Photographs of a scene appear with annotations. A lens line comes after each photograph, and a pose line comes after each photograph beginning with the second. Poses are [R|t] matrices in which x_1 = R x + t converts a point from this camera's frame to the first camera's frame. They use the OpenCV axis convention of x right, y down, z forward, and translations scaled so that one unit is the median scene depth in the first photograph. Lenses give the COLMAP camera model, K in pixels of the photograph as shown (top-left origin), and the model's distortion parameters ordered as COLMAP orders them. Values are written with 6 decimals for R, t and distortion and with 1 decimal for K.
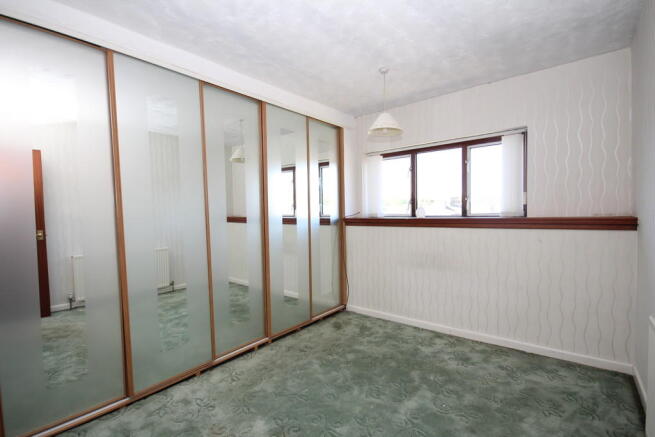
lens RADIAL K [[306.3, 0, 327.5], [0, 306.3, 218.5], [0, 0, 1]] dist [-0.000372, -0.000137]
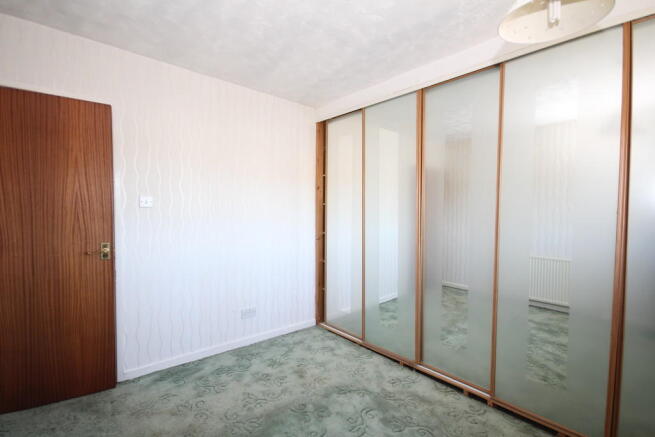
lens RADIAL K [[291.3, 0, 327.5], [0, 291.3, 218.5], [0, 0, 1]] dist [0.000112, -0.000017]
pose [[-0.135798, 0.041390, -0.989872, 0.641002], [-0.031900, 0.998426, 0.046124, -0.055447], [0.990223, 0.037840, -0.134264, 0.872368]]
